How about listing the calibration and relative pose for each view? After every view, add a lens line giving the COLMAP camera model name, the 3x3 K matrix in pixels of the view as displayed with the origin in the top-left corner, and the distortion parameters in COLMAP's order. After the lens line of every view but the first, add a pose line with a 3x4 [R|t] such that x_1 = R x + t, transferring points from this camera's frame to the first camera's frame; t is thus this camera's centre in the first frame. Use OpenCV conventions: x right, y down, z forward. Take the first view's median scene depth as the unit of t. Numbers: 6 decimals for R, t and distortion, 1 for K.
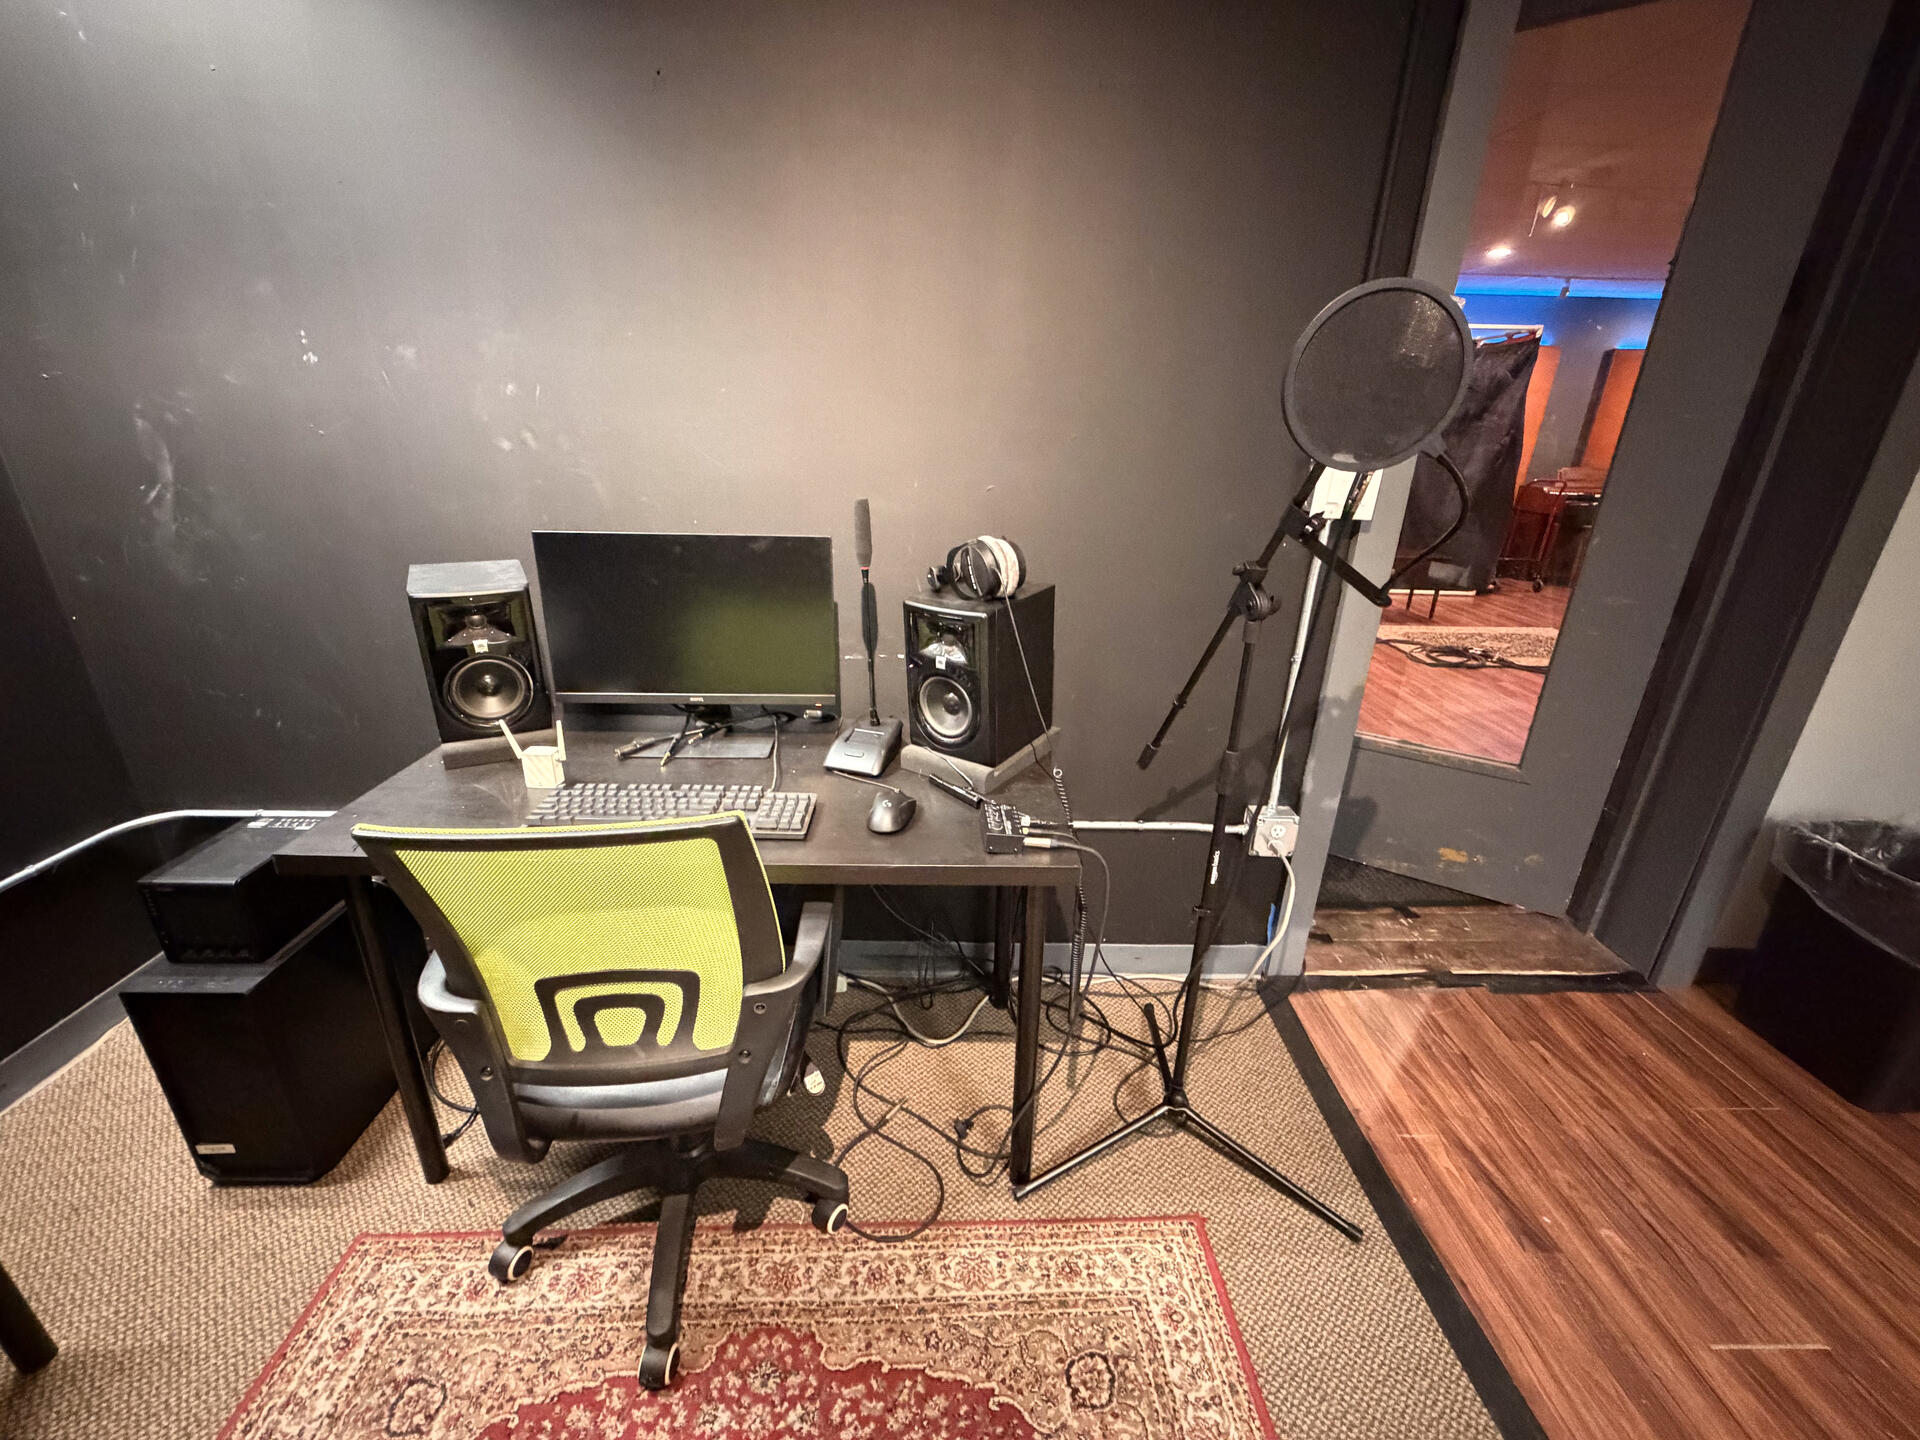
lens RADIAL K [[769.3, 0, 960.0], [0, 769.3, 720.0], [0, 0, 1]] dist [0.000739, 0.000049]
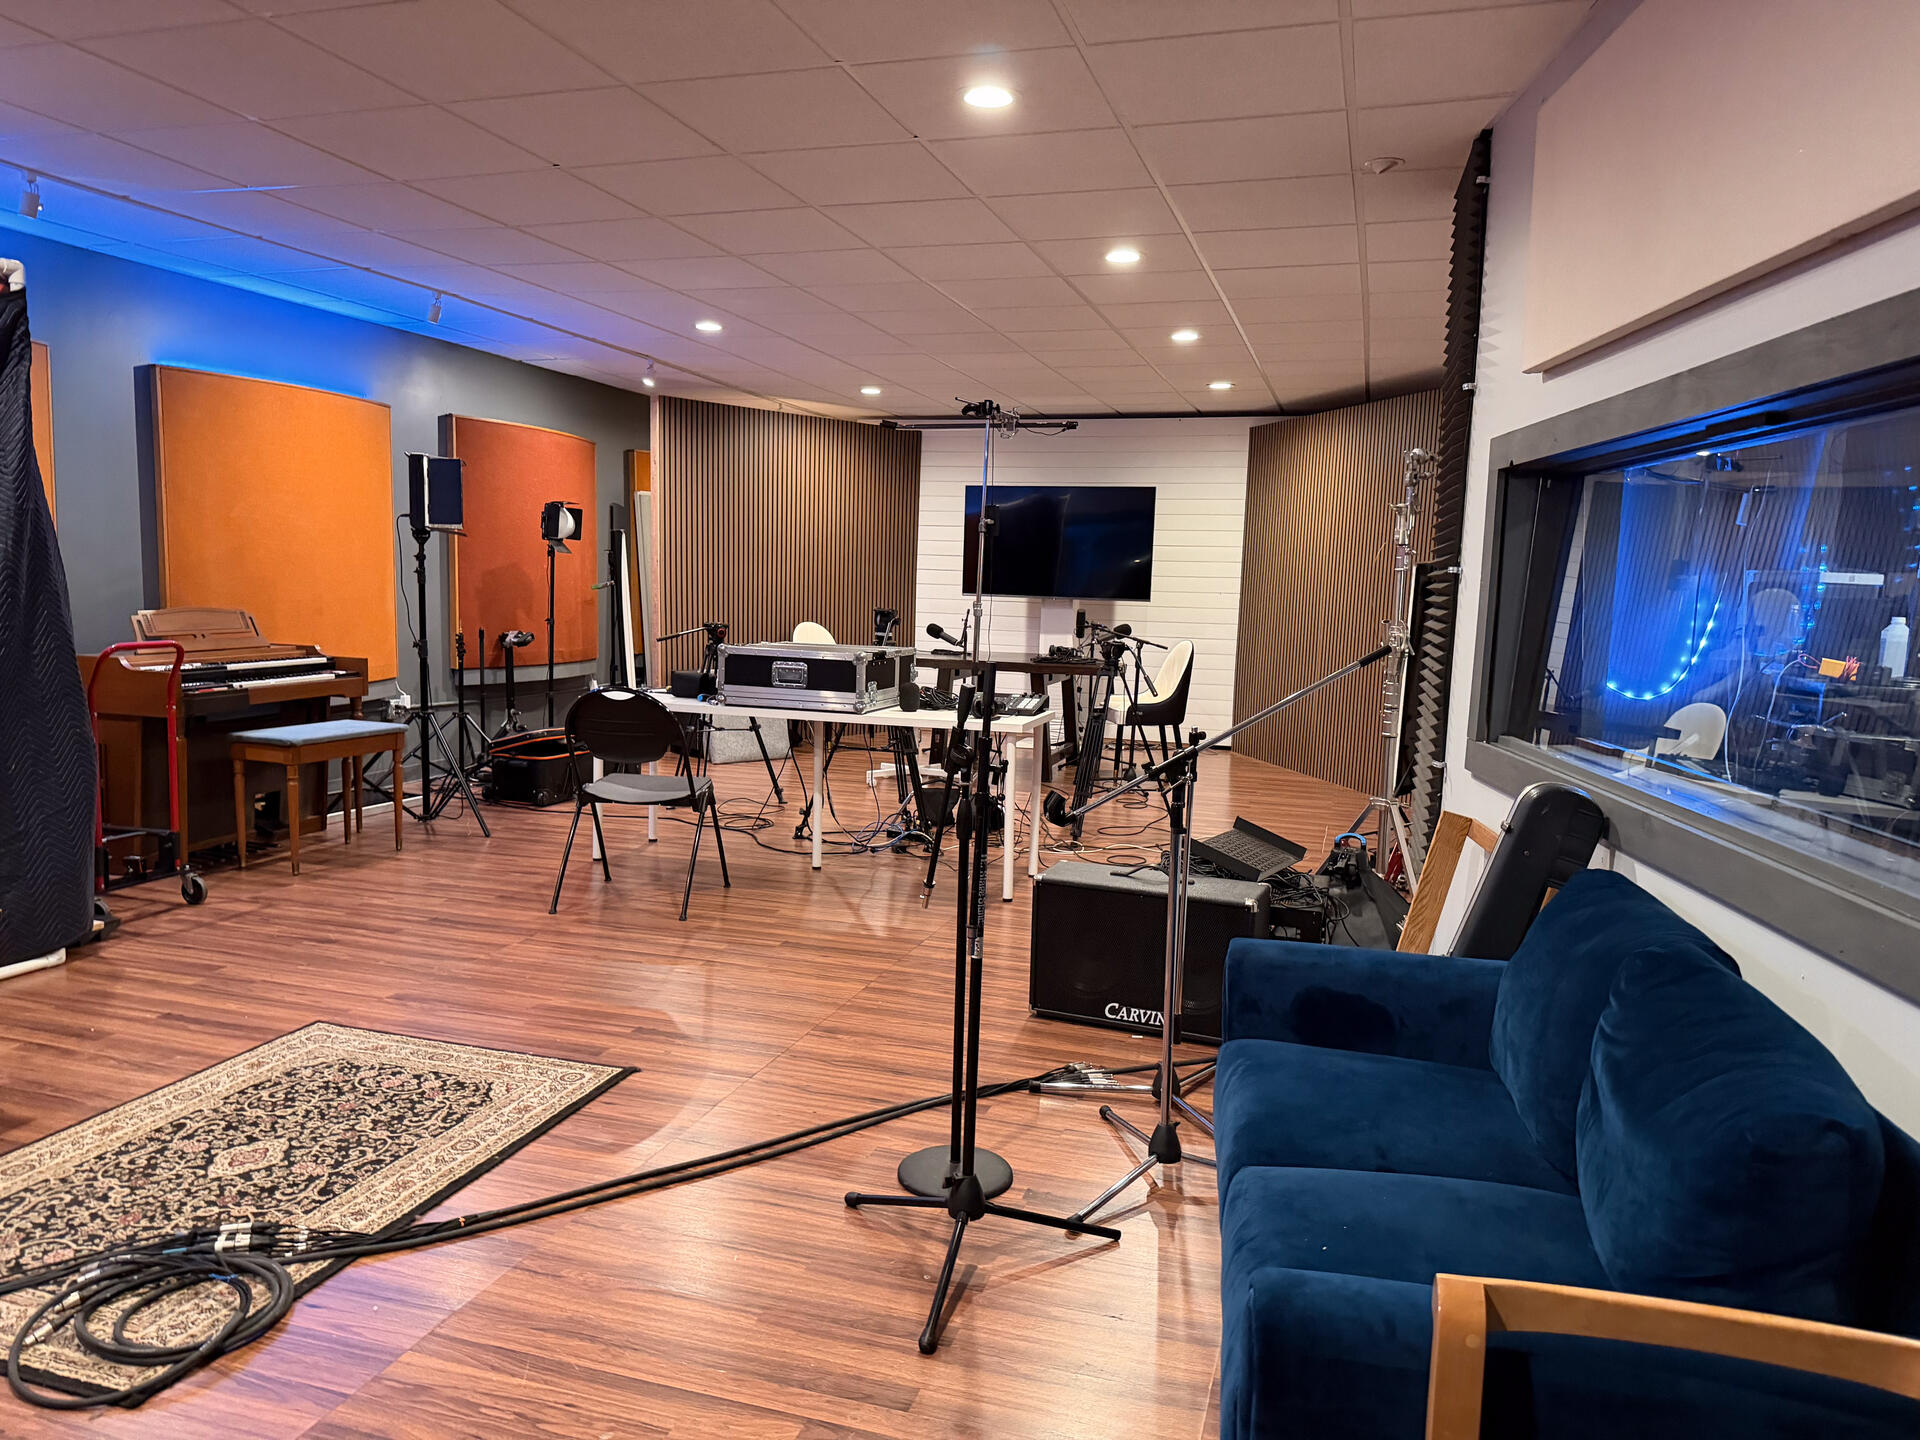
lens RADIAL K [[1348.4, 0, 960.0], [0, 1348.4, 720.0], [0, 0, 1]] dist [-0.001645, -0.000852]
pose [[0.310675, -0.107175, 0.944455, 0.223379], [0.320081, 0.947388, 0.002219, -0.135114], [-0.895003, 0.301613, 0.328634, 0.393374]]
